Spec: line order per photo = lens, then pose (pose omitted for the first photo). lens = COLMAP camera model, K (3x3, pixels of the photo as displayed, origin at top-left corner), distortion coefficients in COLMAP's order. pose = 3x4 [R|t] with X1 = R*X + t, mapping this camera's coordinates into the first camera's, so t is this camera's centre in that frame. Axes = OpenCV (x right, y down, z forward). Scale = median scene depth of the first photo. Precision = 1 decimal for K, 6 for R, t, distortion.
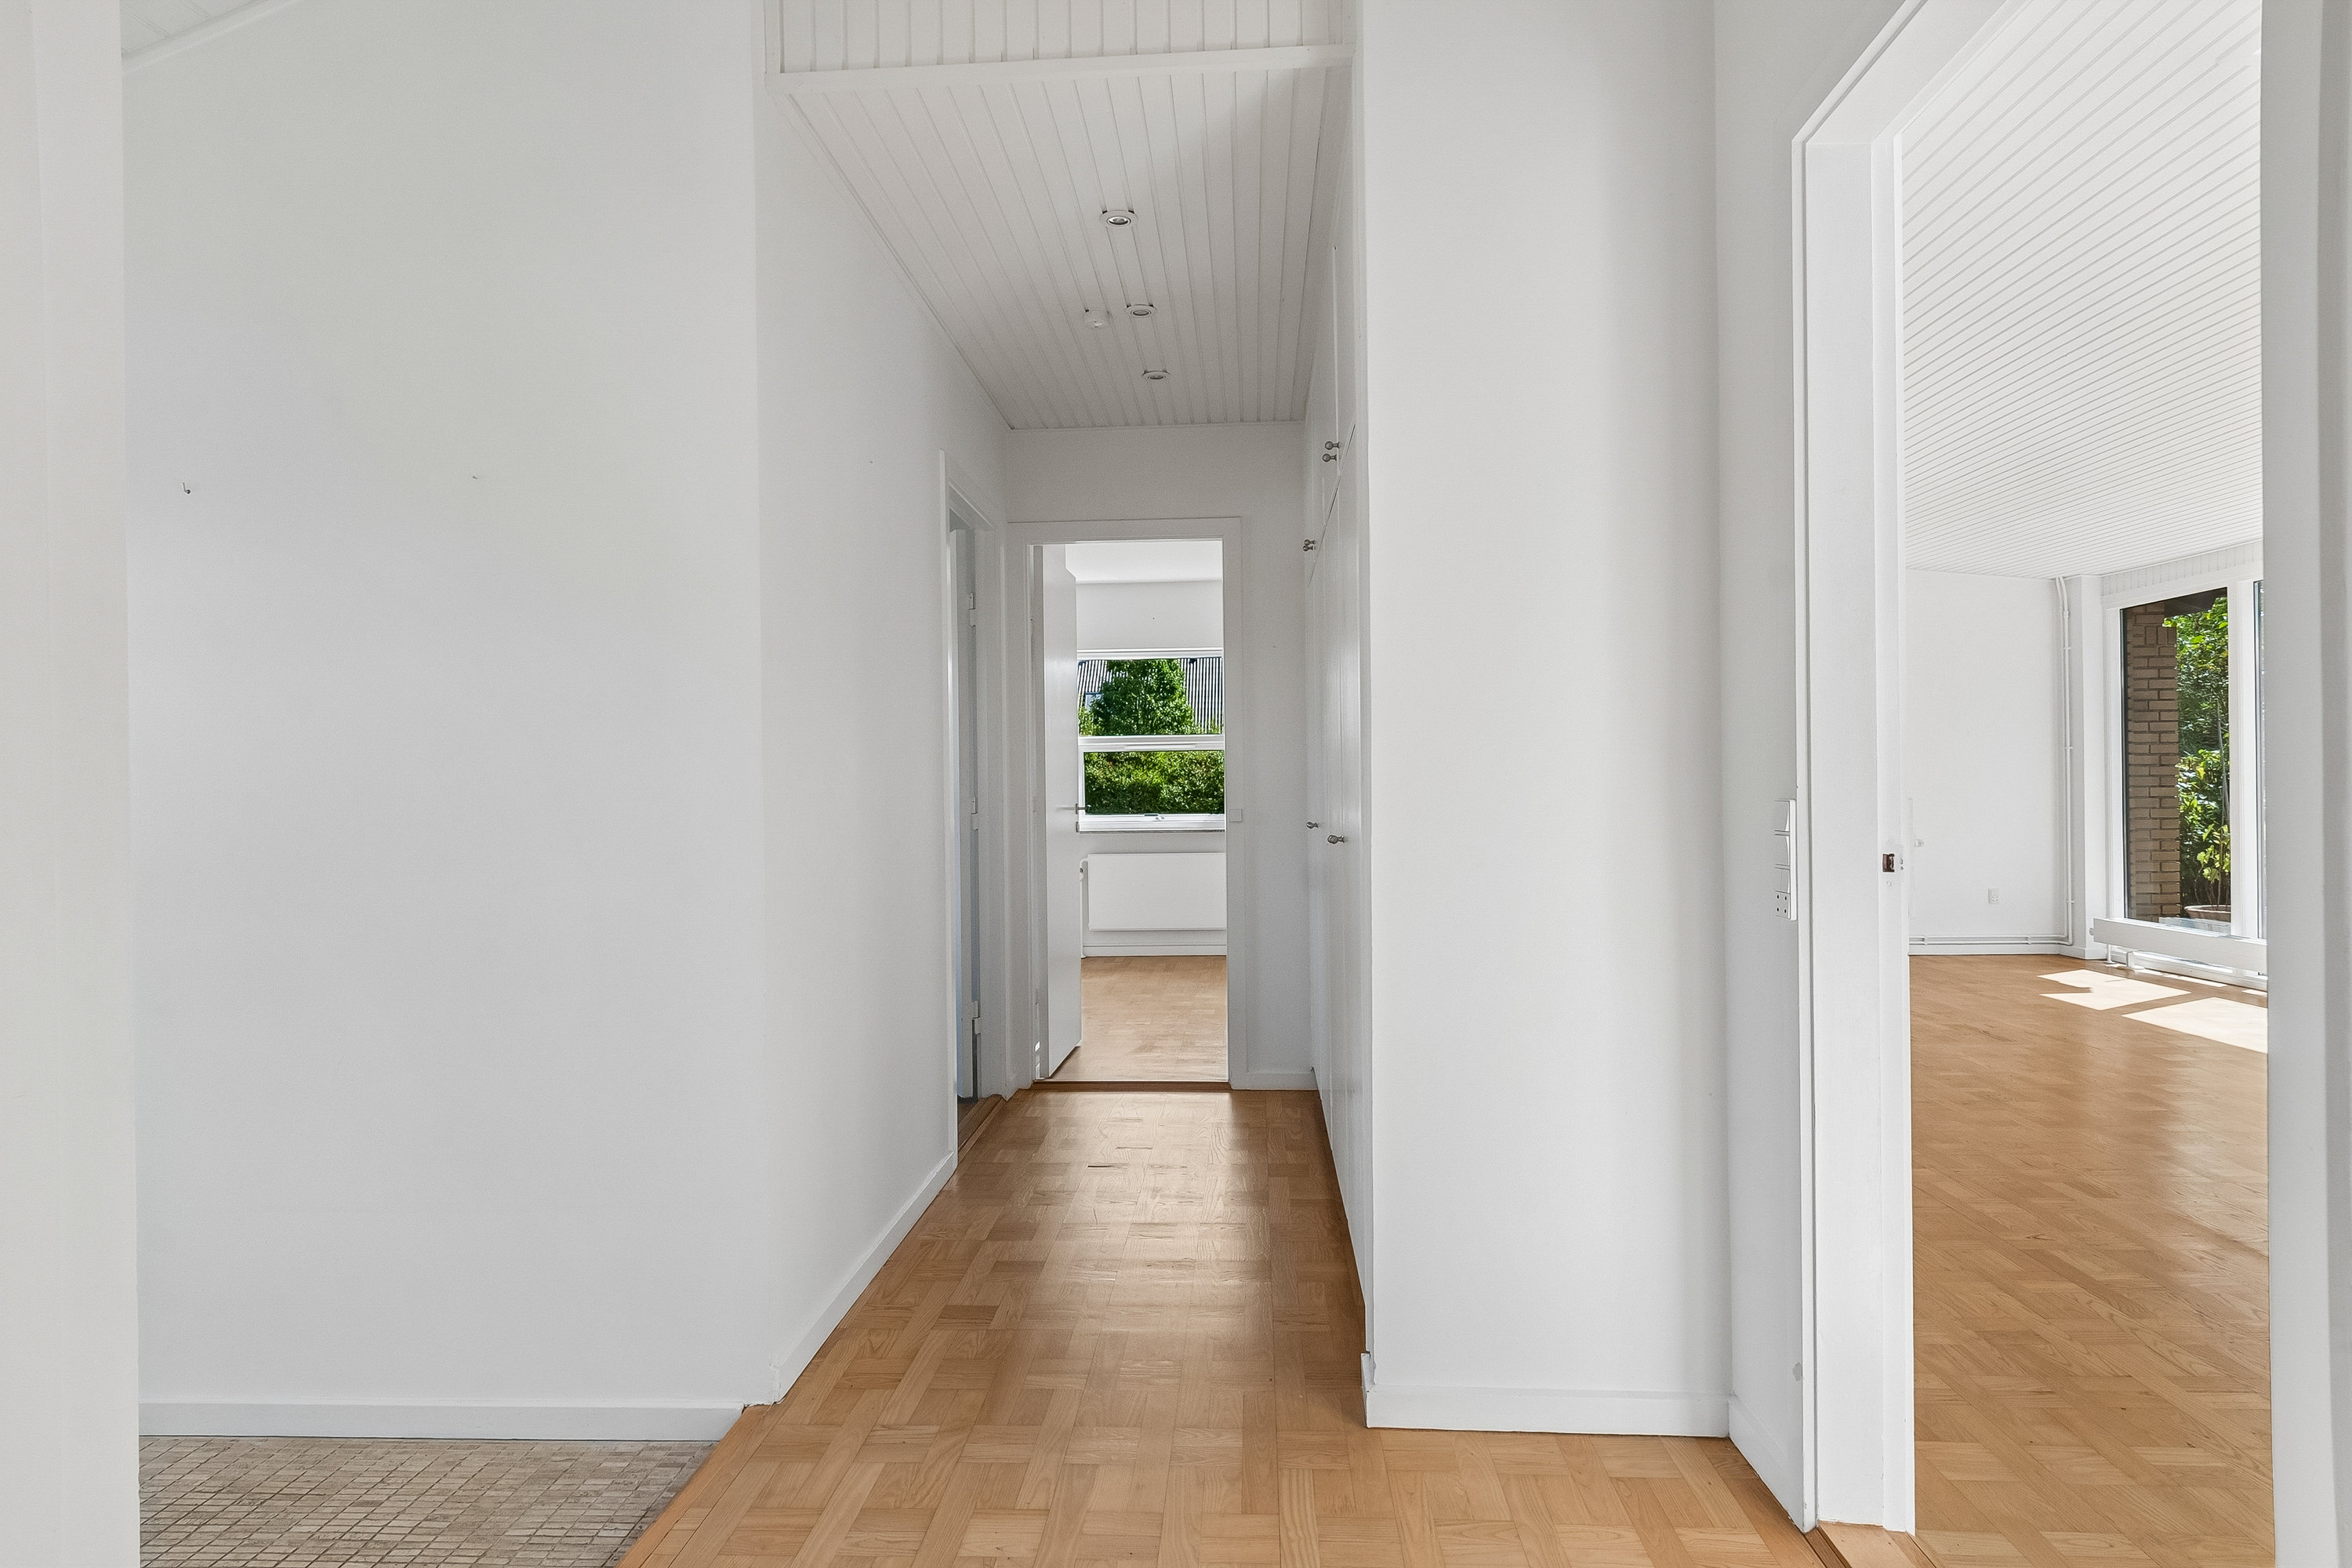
lens RADIAL K [[1204.0, 0, 1176.0], [0, 1204.0, 784.0], [0, 0, 1]] dist [0.000076, -0.000007]
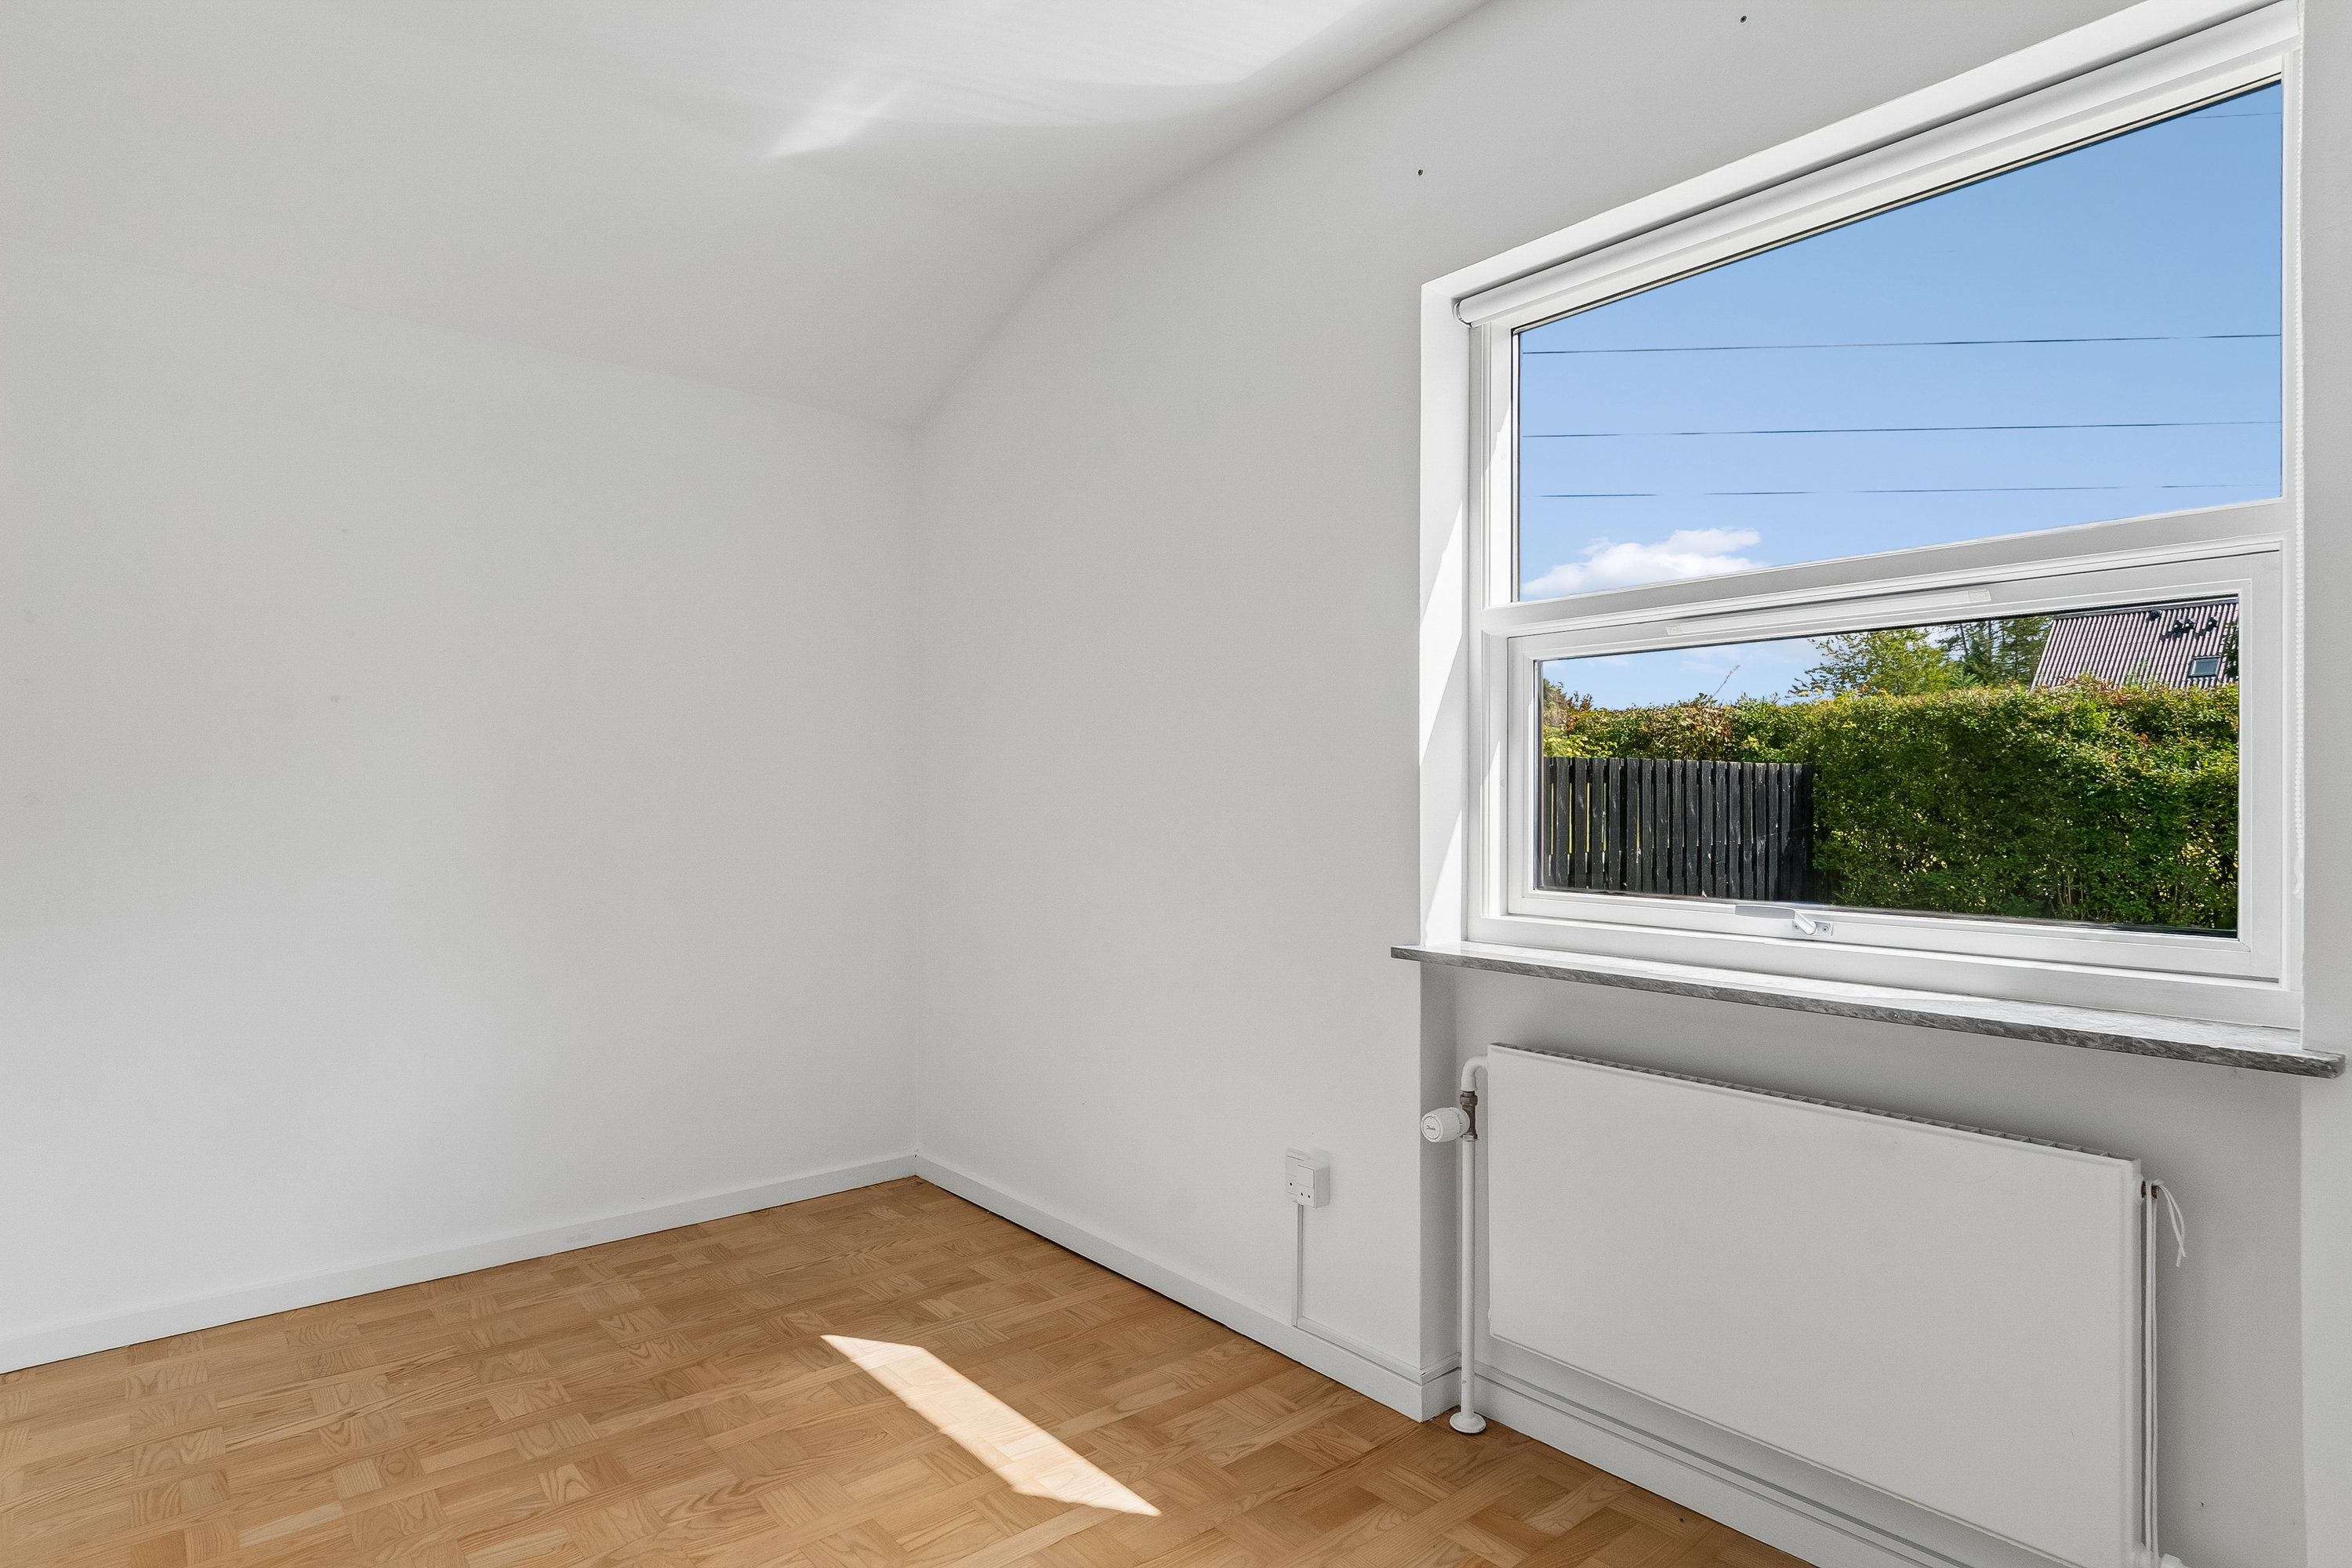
lens RADIAL K [[1272.9, 0, 1176.0], [0, 1272.9, 784.0], [0, 0, 1]] dist [-0.000983, -0.000137]
pose [[0.689908, 0.008732, -0.723844, 0.041817], [-0.007519, 0.999960, 0.004897, 0.001135], [0.723858, 0.002064, 0.689946, 0.412828]]
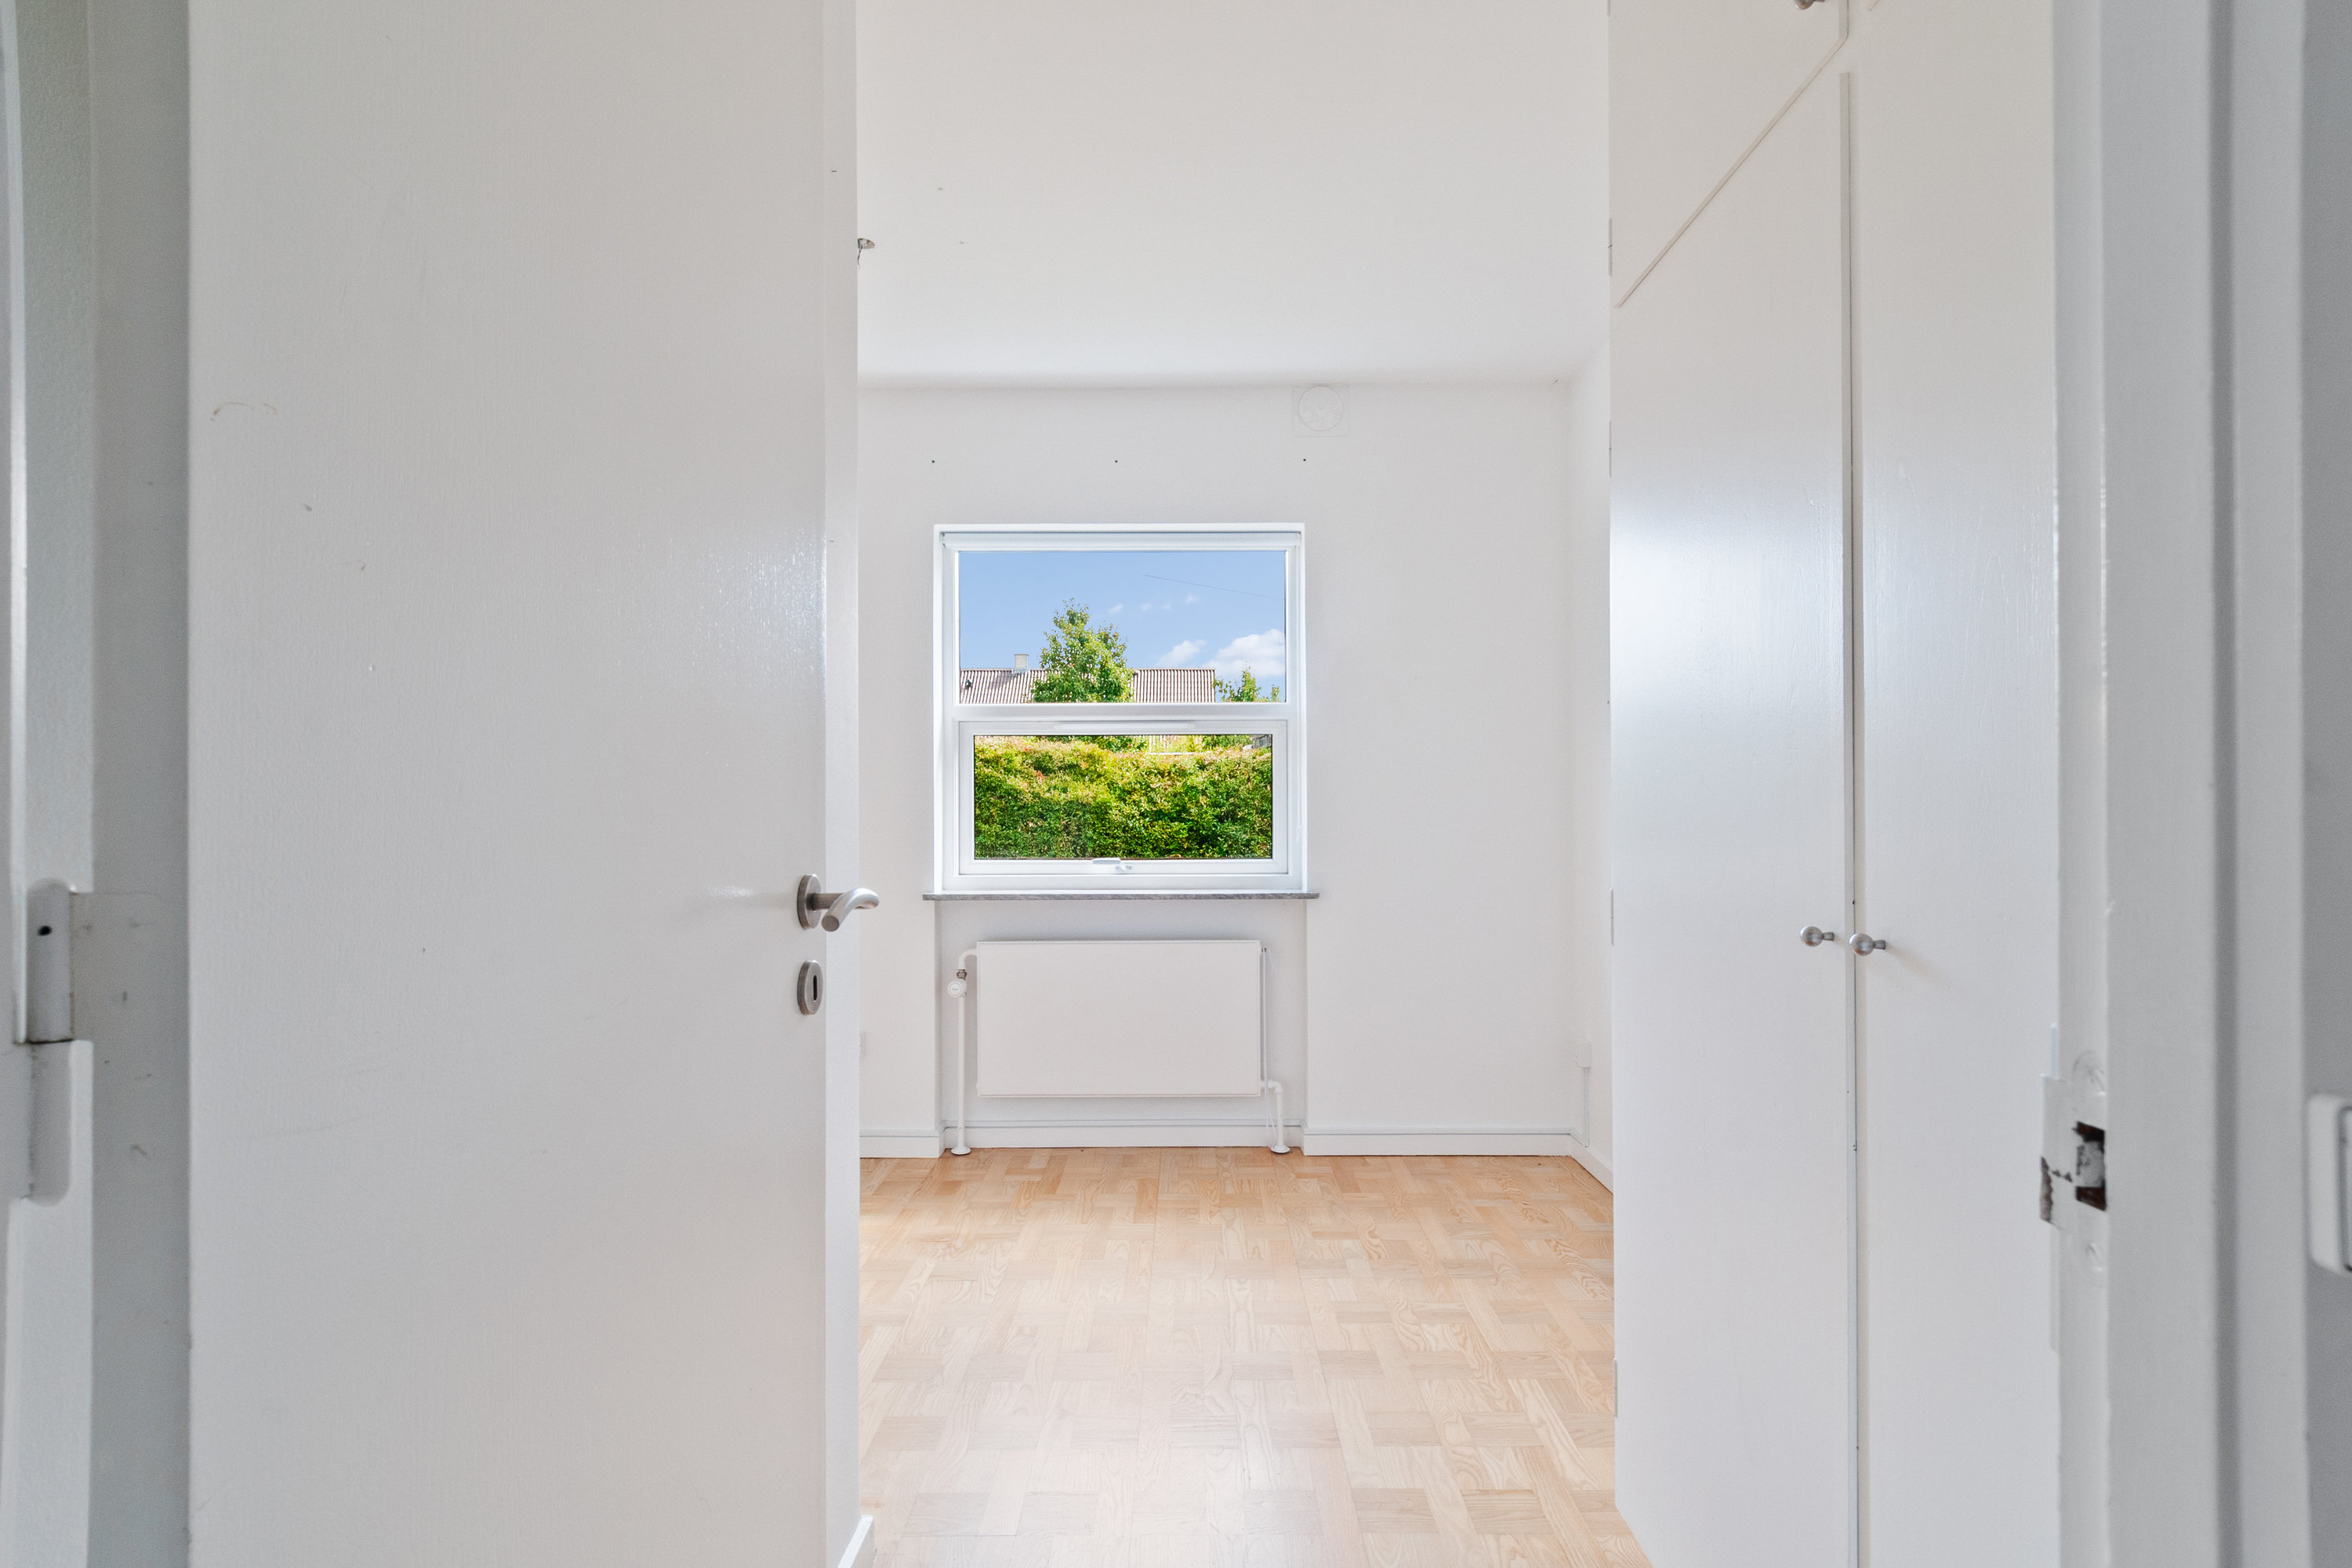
lens RADIAL K [[1204.0, 0, 1176.0], [0, 1204.0, 784.0], [0, 0, 1]] dist [0.000076, -0.000007]
pose [[0.998580, 0.010249, 0.052282, -0.010394], [-0.009348, 0.999804, -0.017456, 0.001668], [-0.052451, 0.016942, 0.998480, 0.277110]]
